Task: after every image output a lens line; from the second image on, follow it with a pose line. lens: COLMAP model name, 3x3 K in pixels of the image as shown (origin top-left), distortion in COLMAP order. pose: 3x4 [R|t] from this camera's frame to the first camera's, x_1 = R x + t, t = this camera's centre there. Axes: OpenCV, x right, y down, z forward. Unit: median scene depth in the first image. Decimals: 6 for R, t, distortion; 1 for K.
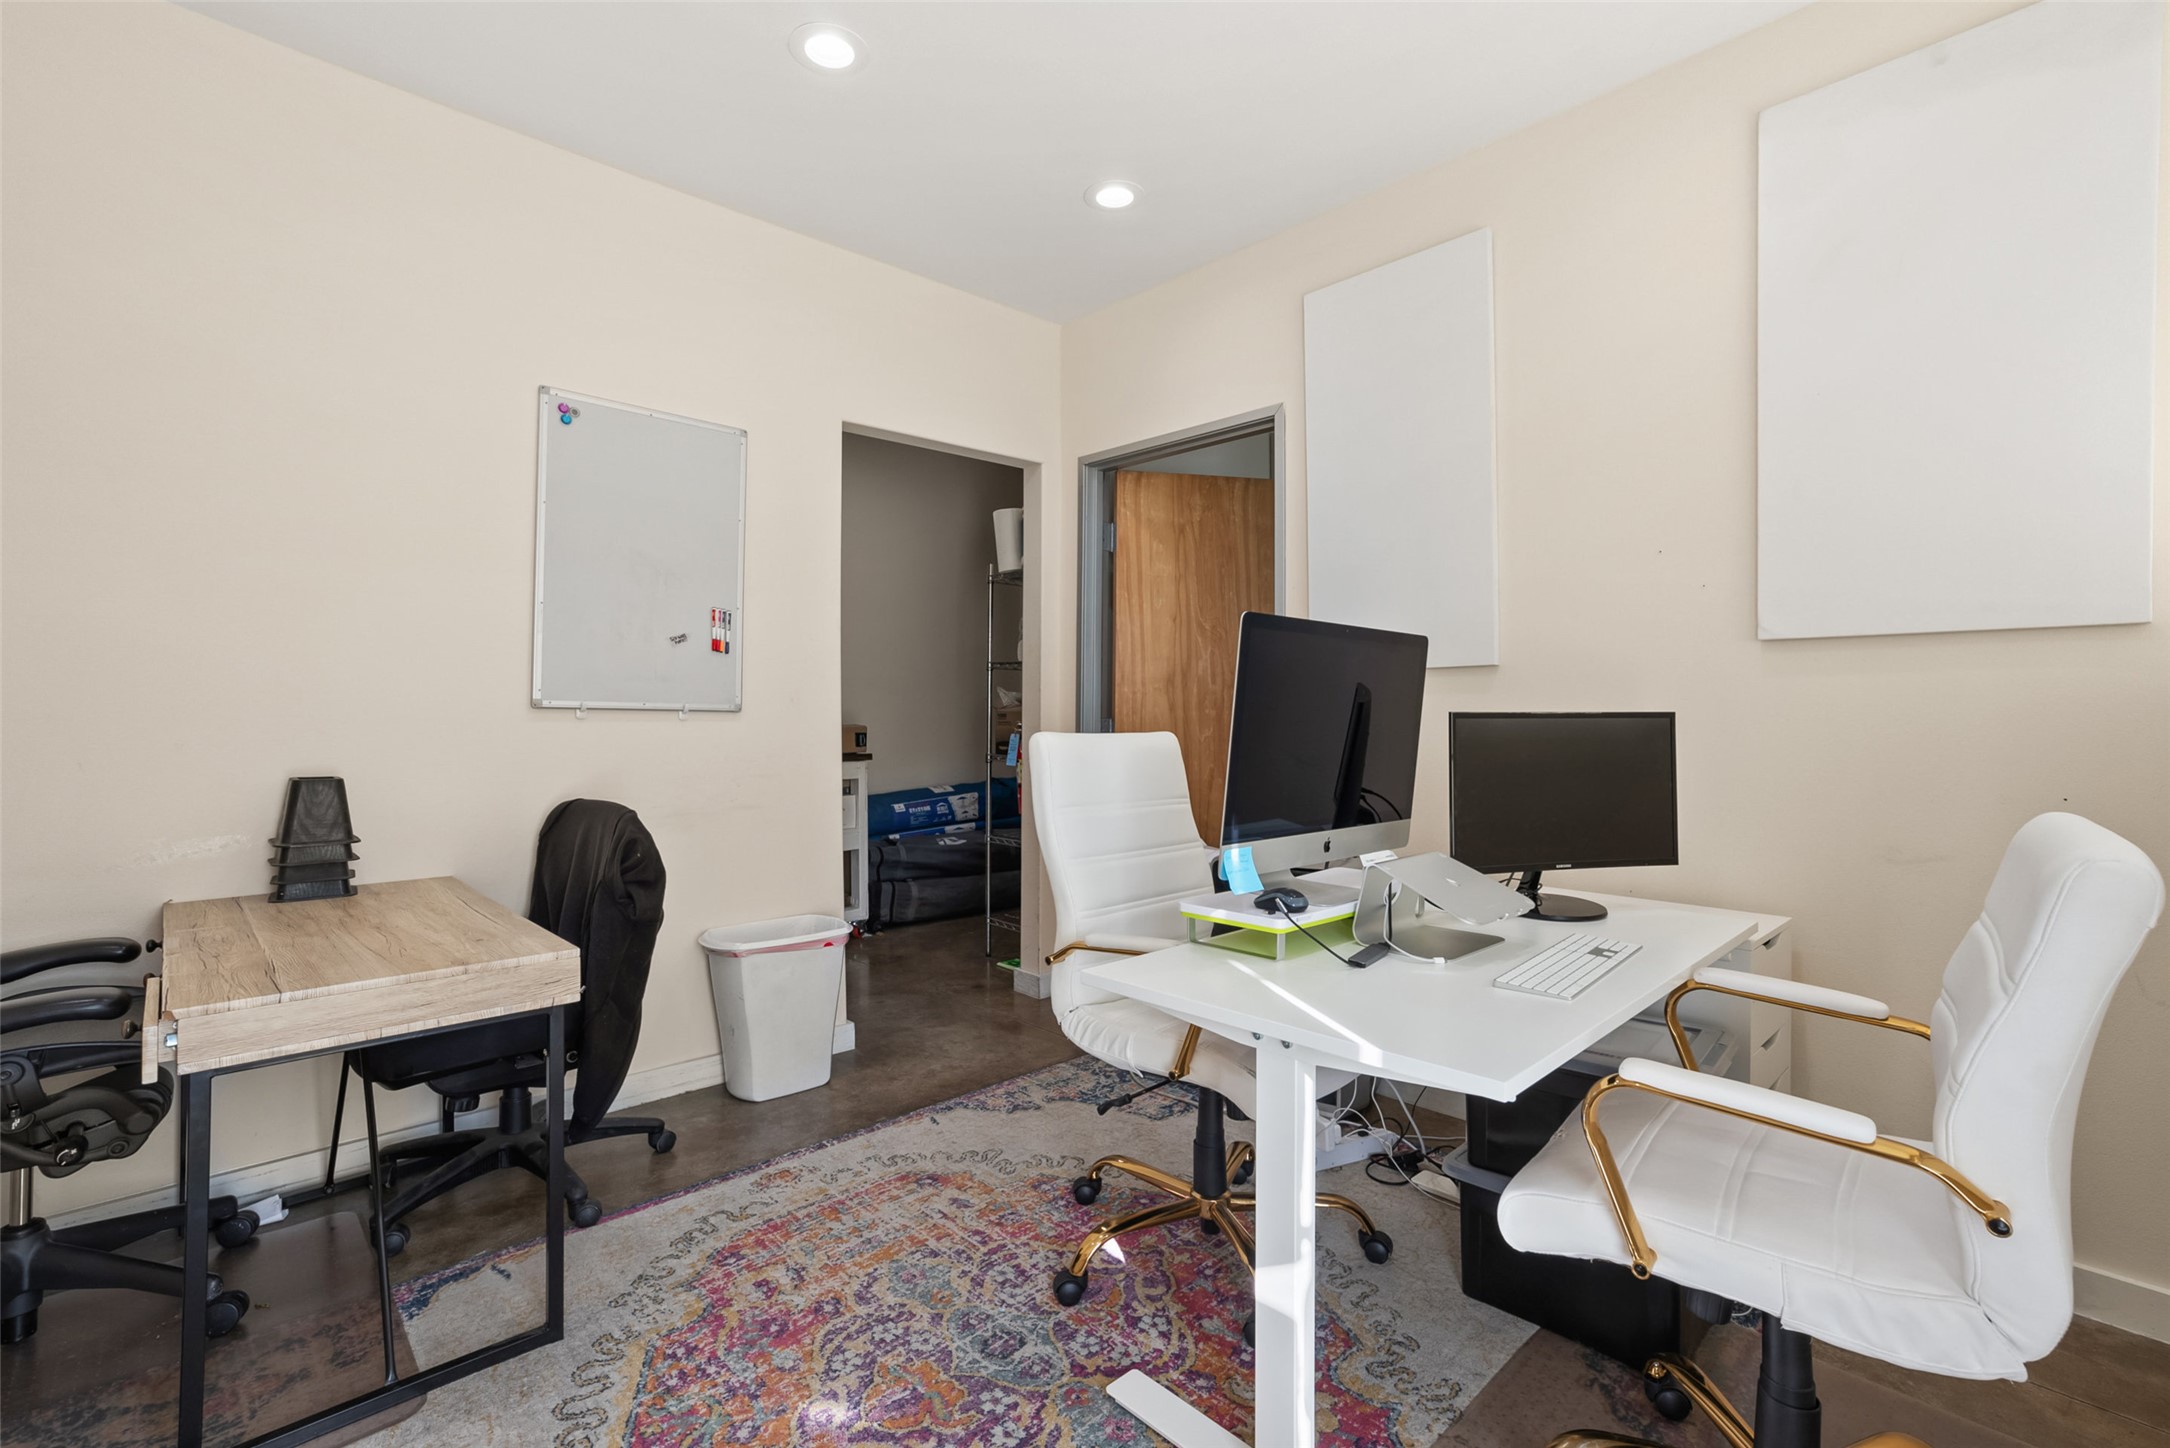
lens RADIAL K [[977.0, 0, 1083.0], [0, 977.0, 713.5], [0, 0, 1]] dist [-0.008441, 0.000833]
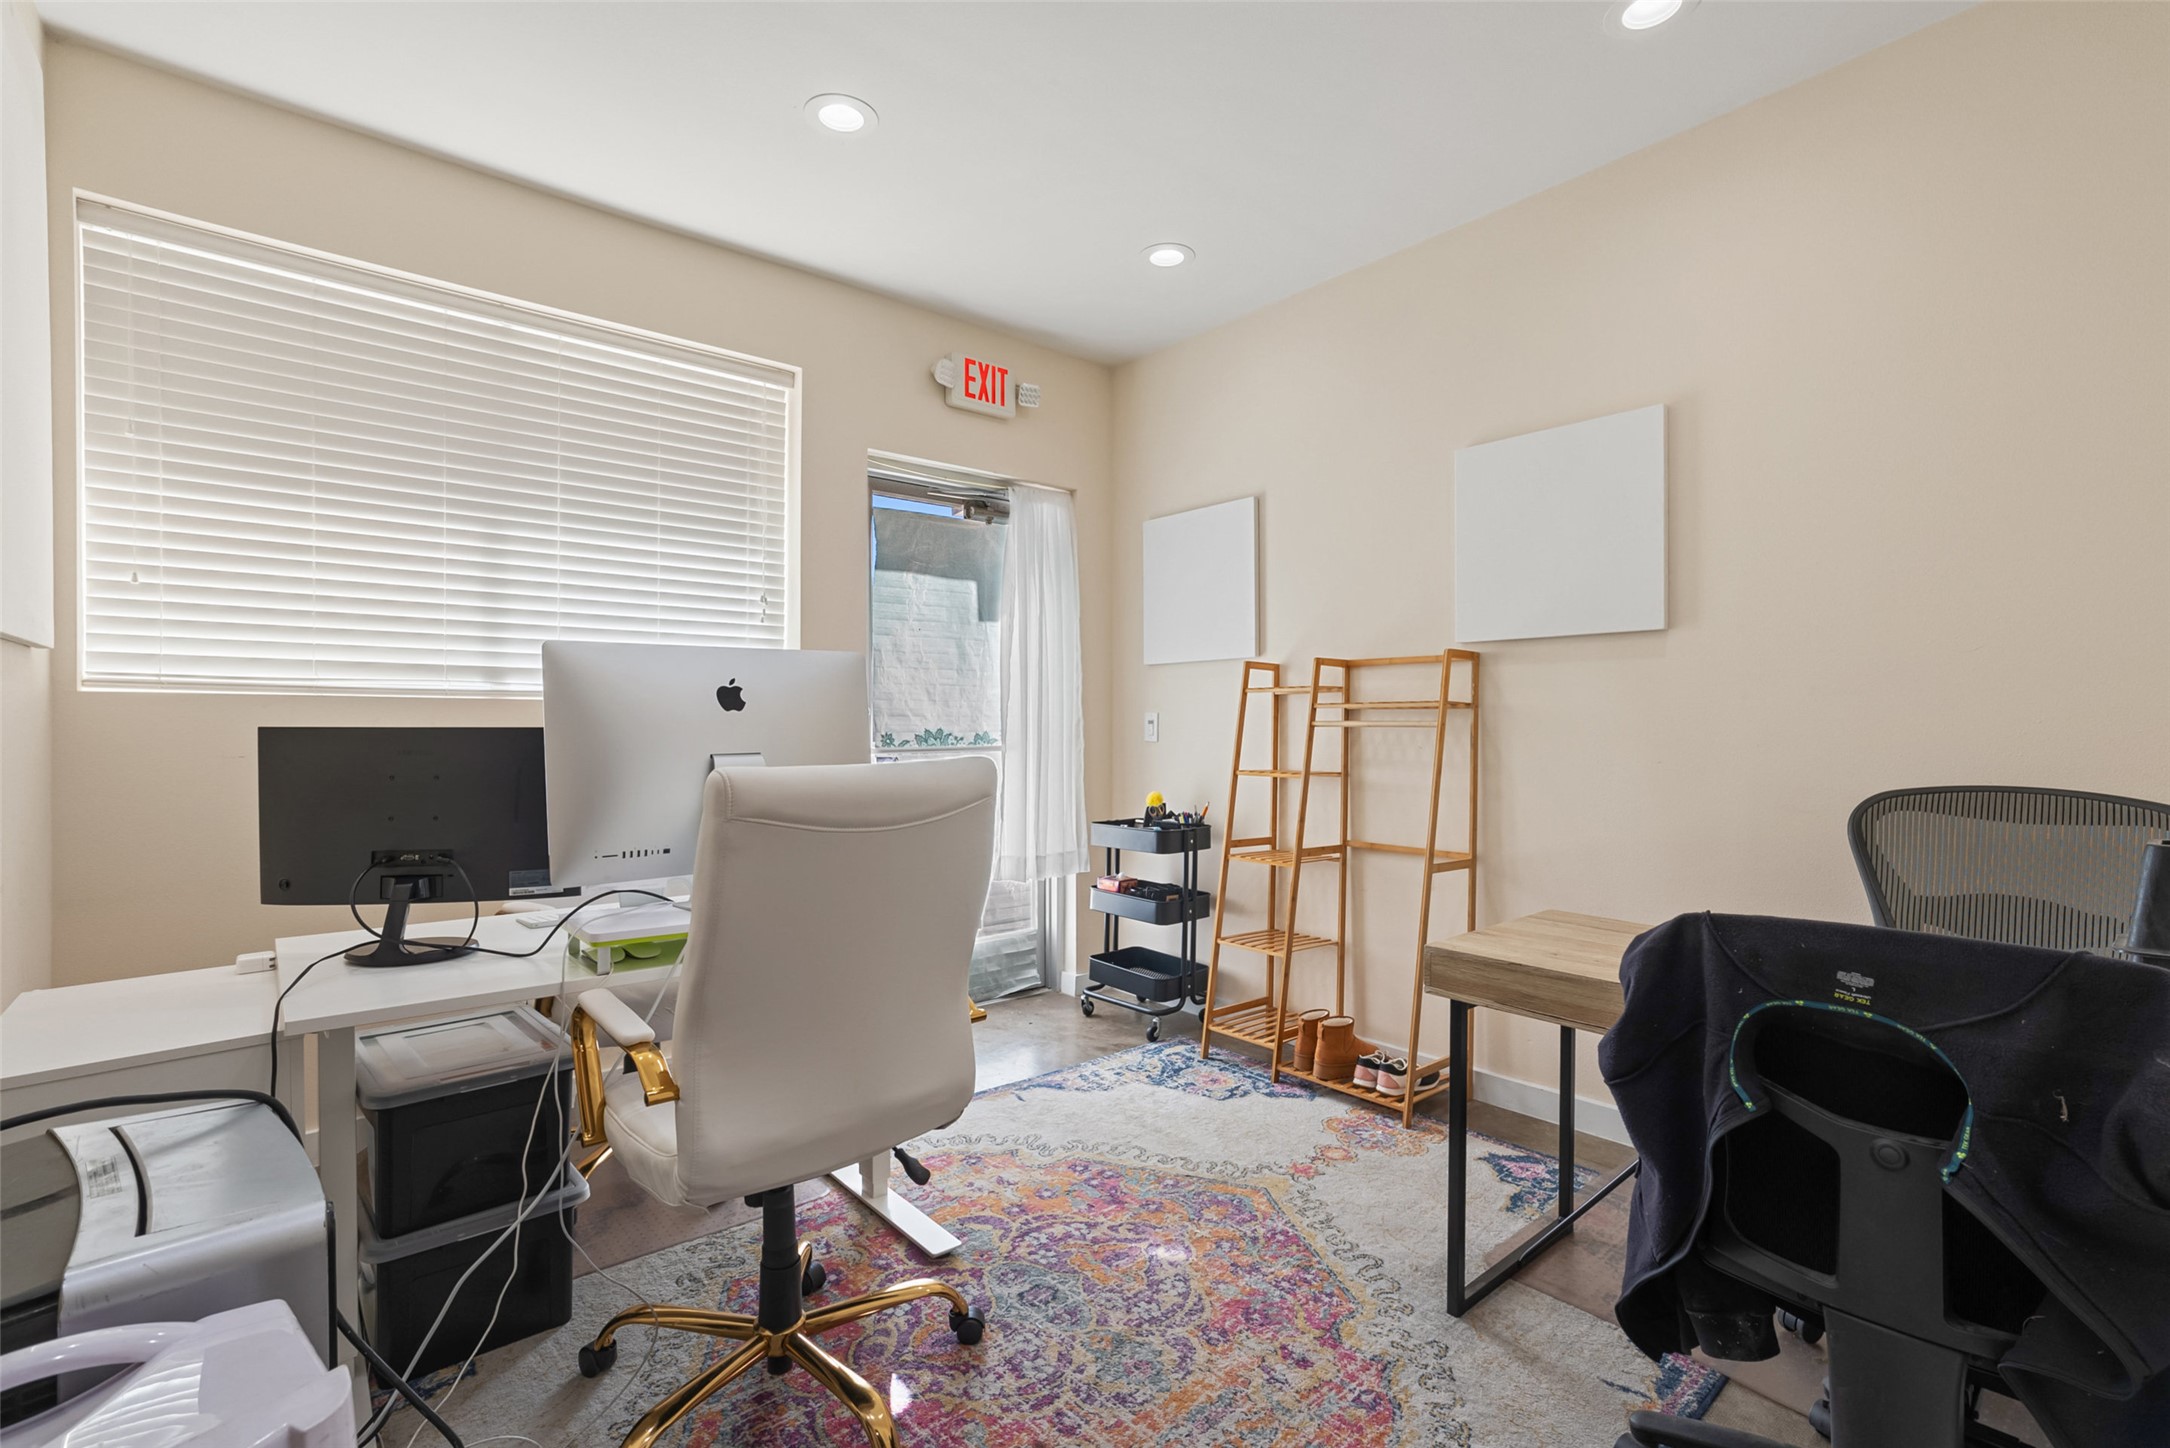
lens RADIAL K [[977.0, 0, 1089.0], [0, 977.0, 723.9], [0, 0, 1]] dist [-0.008441, 0.000833]
pose [[-0.998900, 0.003664, 0.046742, -0.180796], [0.003942, 0.999975, 0.005867, -0.011762], [-0.046720, 0.006045, -0.998890, 1.958947]]
